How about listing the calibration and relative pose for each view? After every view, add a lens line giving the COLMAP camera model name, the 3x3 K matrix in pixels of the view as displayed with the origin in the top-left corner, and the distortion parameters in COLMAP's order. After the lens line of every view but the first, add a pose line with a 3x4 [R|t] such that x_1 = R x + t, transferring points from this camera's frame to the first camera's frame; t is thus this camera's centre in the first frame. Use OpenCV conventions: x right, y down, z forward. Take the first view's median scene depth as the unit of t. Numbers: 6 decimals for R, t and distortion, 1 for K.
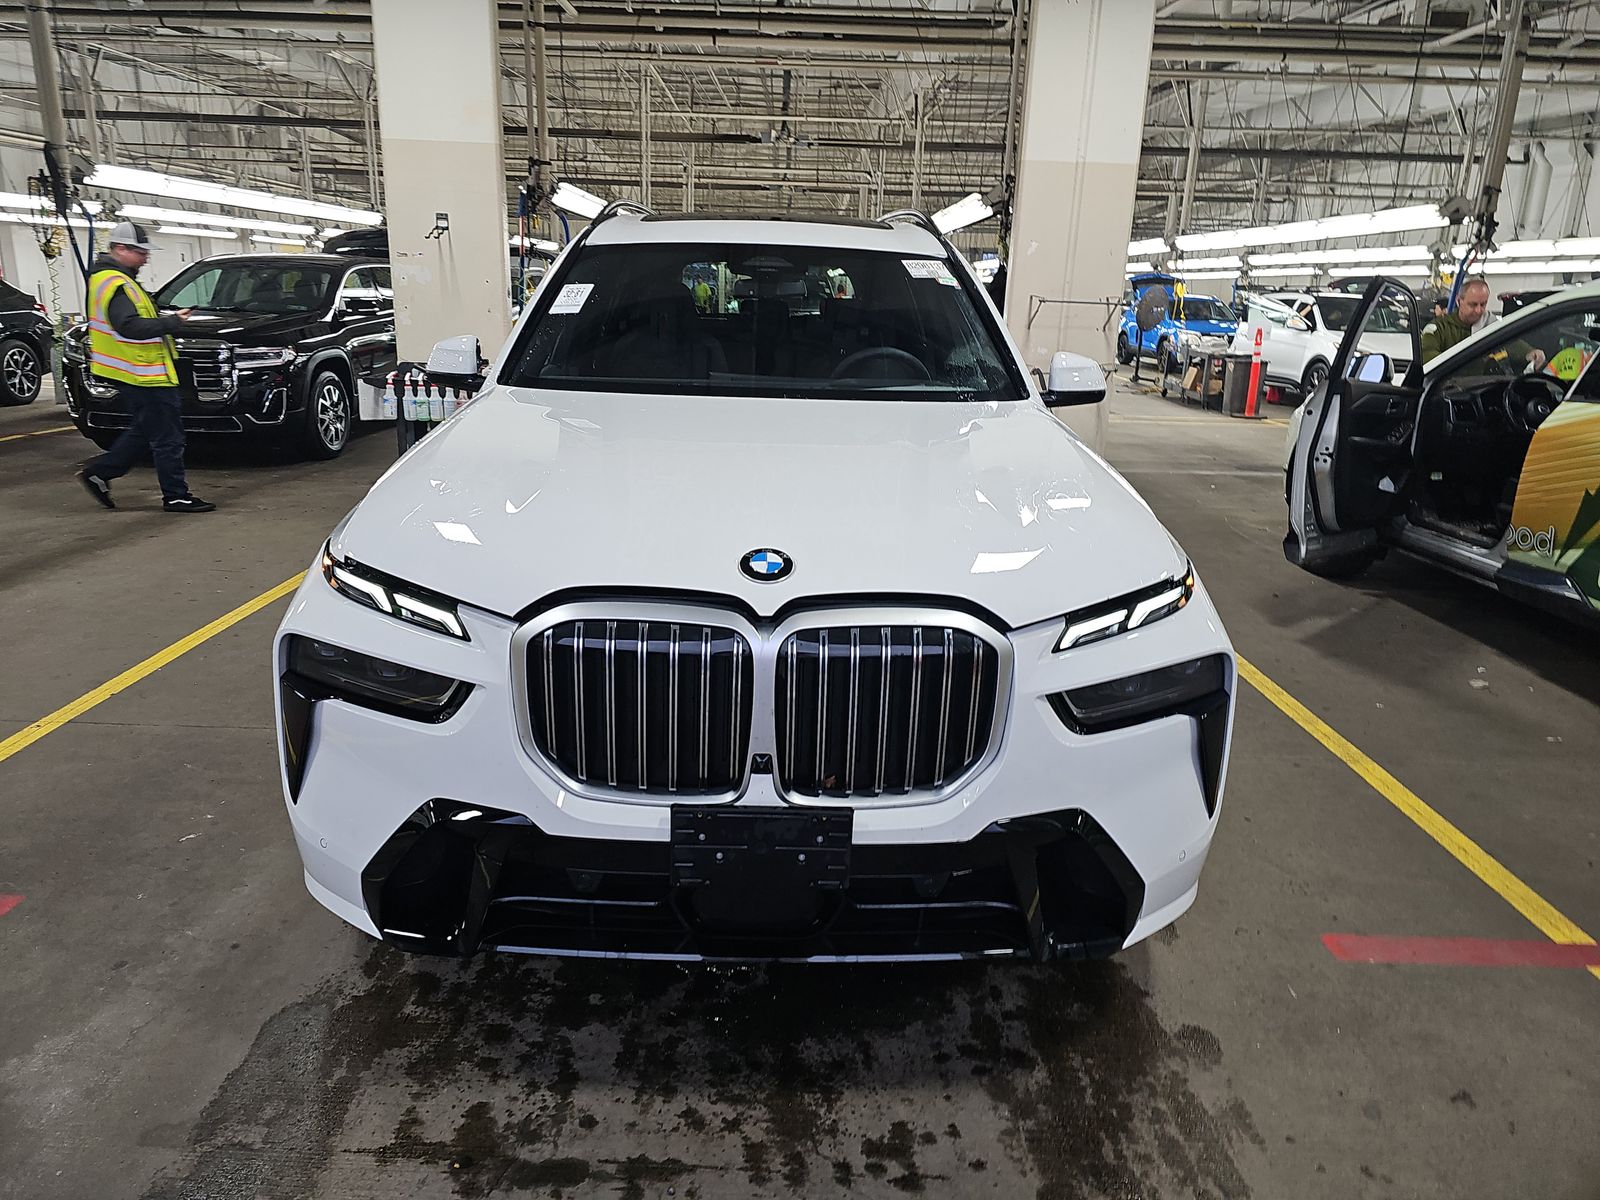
lens RADIAL K [[1054.3, 0, 792.2], [0, 1054.3, 597.1], [0, 0, 1]] dist [0.042952, -0.038007]
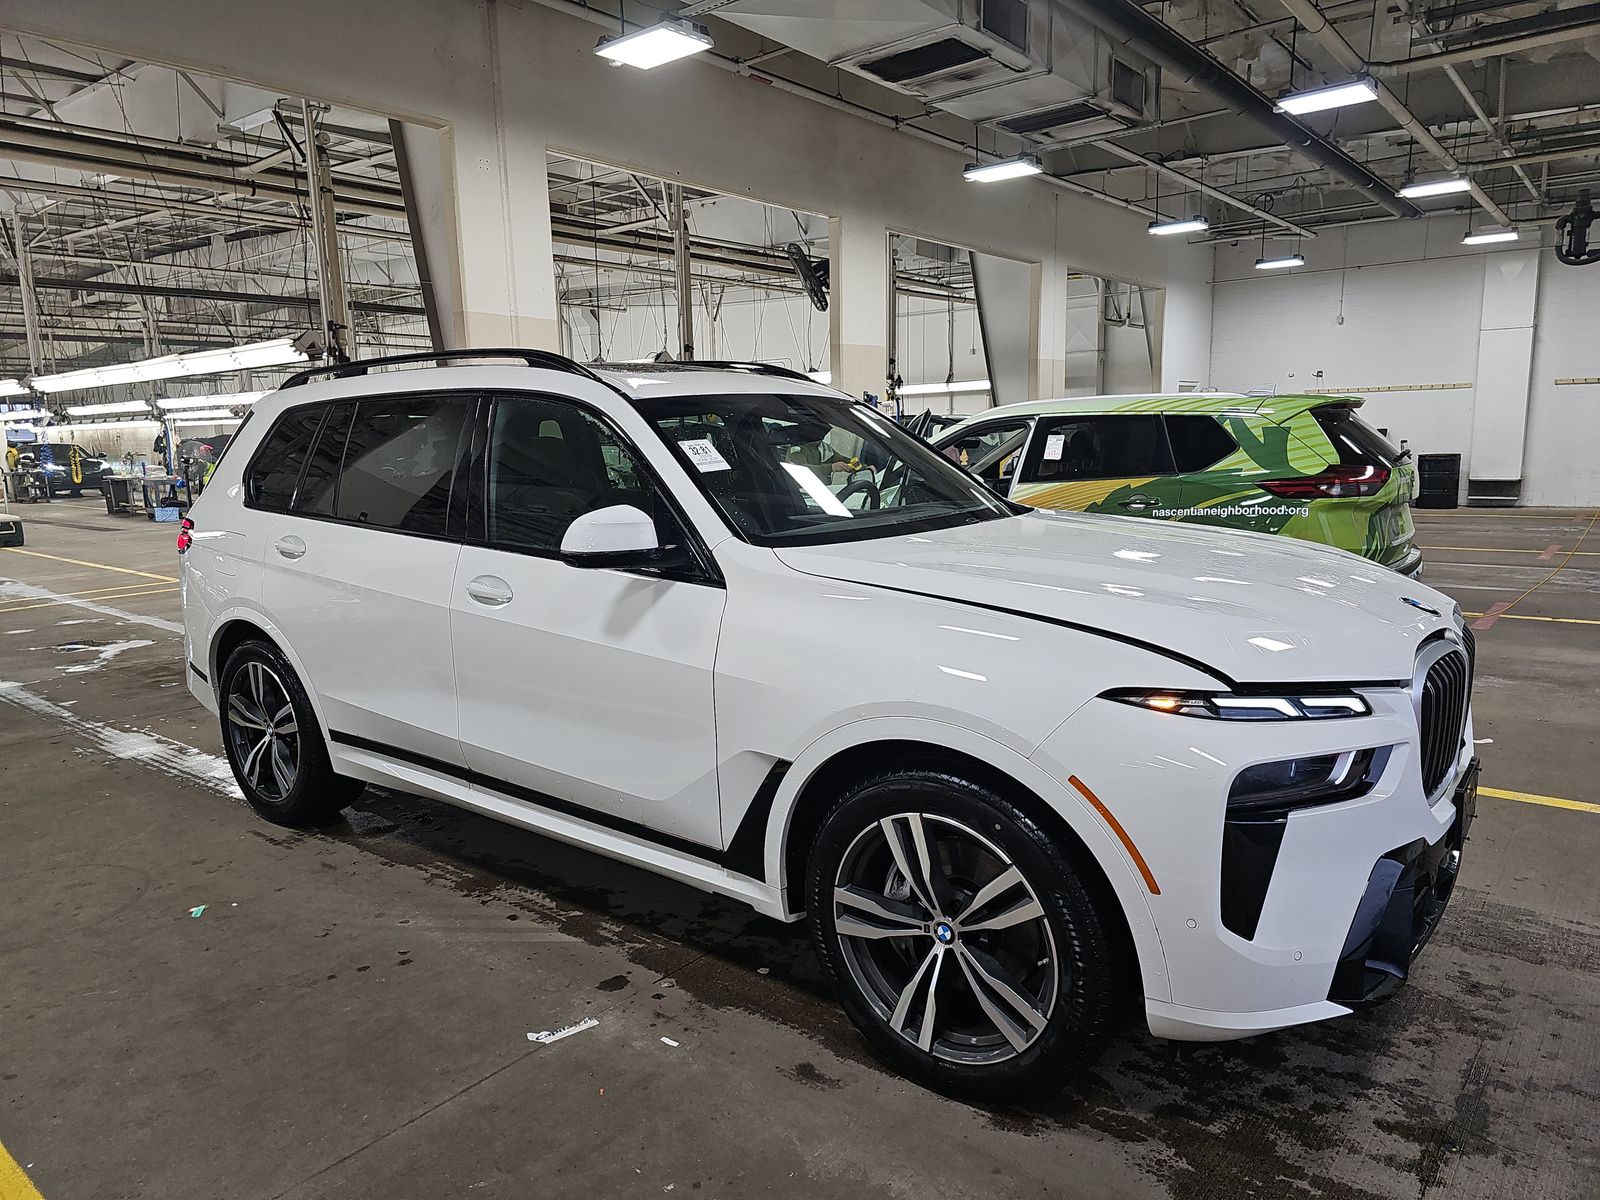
lens RADIAL K [[1054.3, 0, 802.1], [0, 1054.3, 592.5], [0, 0, 1]] dist [0.042952, -0.038007]
pose [[0.617835, -0.152835, 0.771311, -1.523069], [0.250398, 0.968103, -0.008745, -0.230233], [-0.745373, 0.198538, 0.636398, 0.634655]]
